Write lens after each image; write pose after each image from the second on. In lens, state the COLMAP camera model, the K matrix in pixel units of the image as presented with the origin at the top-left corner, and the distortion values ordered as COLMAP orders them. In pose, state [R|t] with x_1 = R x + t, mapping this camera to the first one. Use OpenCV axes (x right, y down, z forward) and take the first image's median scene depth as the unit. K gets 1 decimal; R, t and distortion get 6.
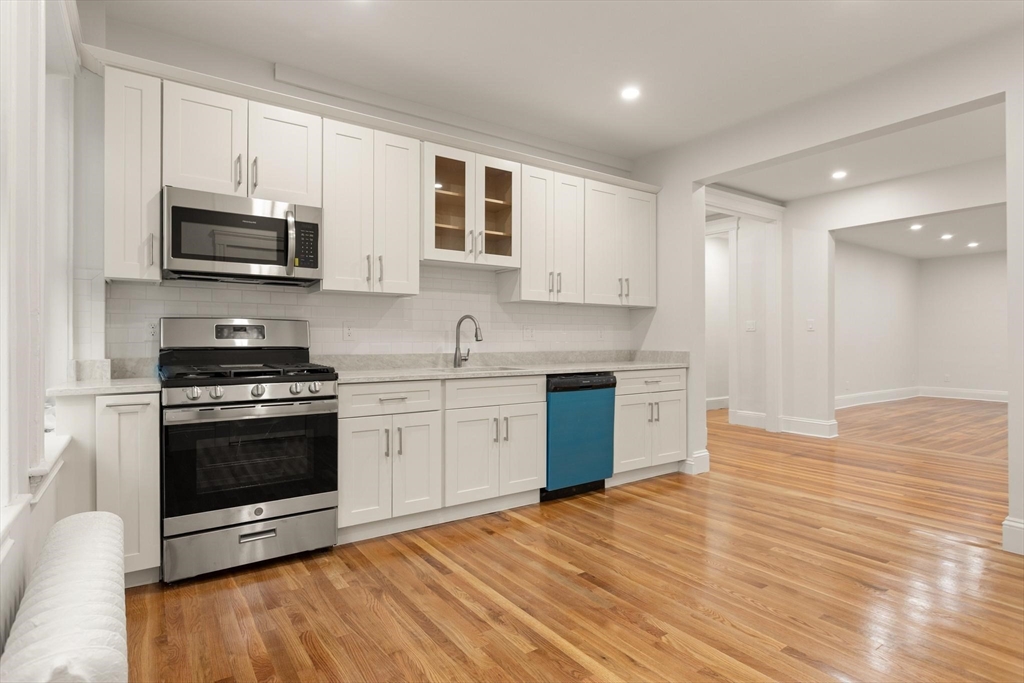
lens RADIAL K [[515.1, 0, 519.8], [0, 515.1, 344.4], [0, 0, 1]] dist [-0.013043, 0.002728]
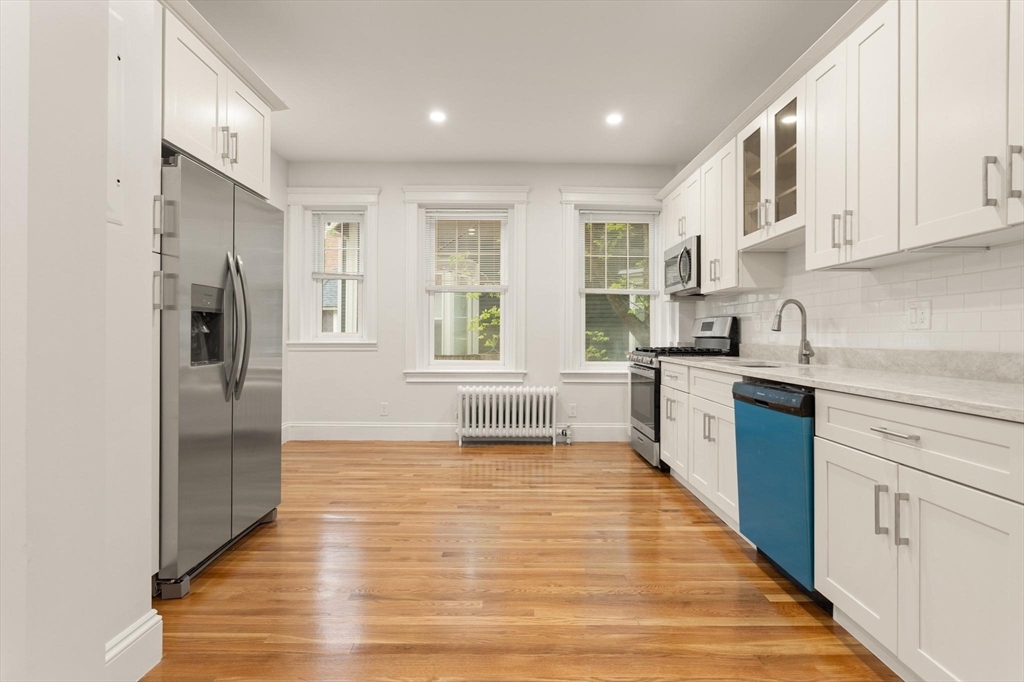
lens RADIAL K [[515.1, 0, 510.1], [0, 515.1, 337.5], [0, 0, 1]] dist [-0.013043, 0.002728]
pose [[-0.565875, 0.009706, -0.824434, 1.085771], [-0.002891, 0.999901, 0.013756, -0.007581], [0.824486, 0.010167, -0.565791, 1.450655]]
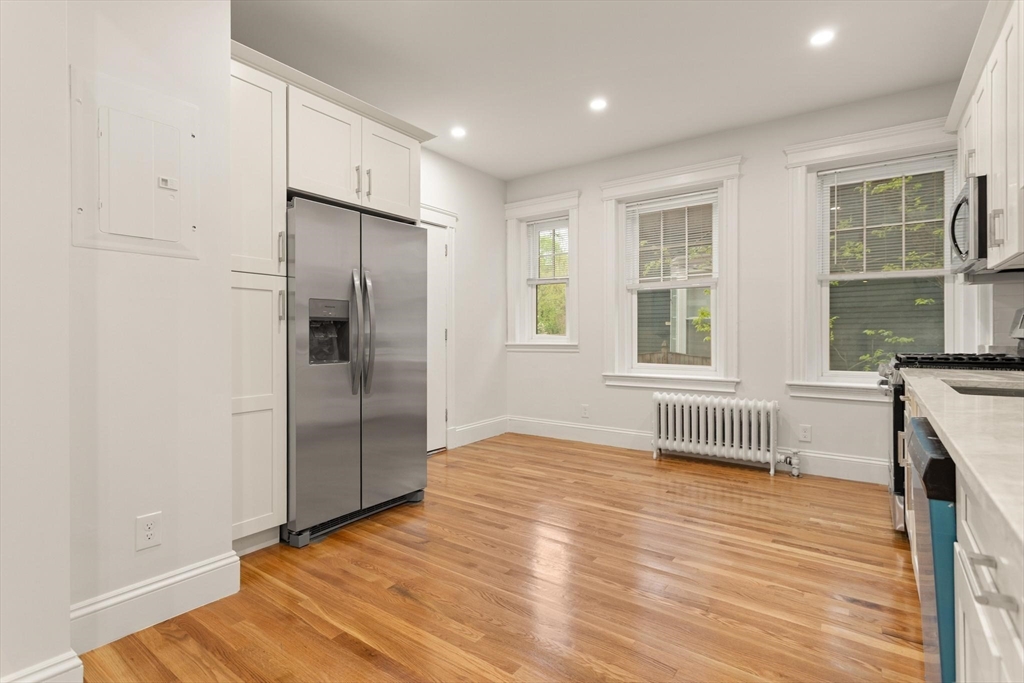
lens RADIAL K [[495.5, 0, 509.0], [0, 495.5, 337.1], [0, 0, 1]] dist [-0.001464, 0.003095]
pose [[-0.946715, 0.012358, -0.321836, 0.660972], [0.008813, 0.999883, 0.012471, -0.012382], [0.321952, 0.008971, -0.946713, 1.624945]]
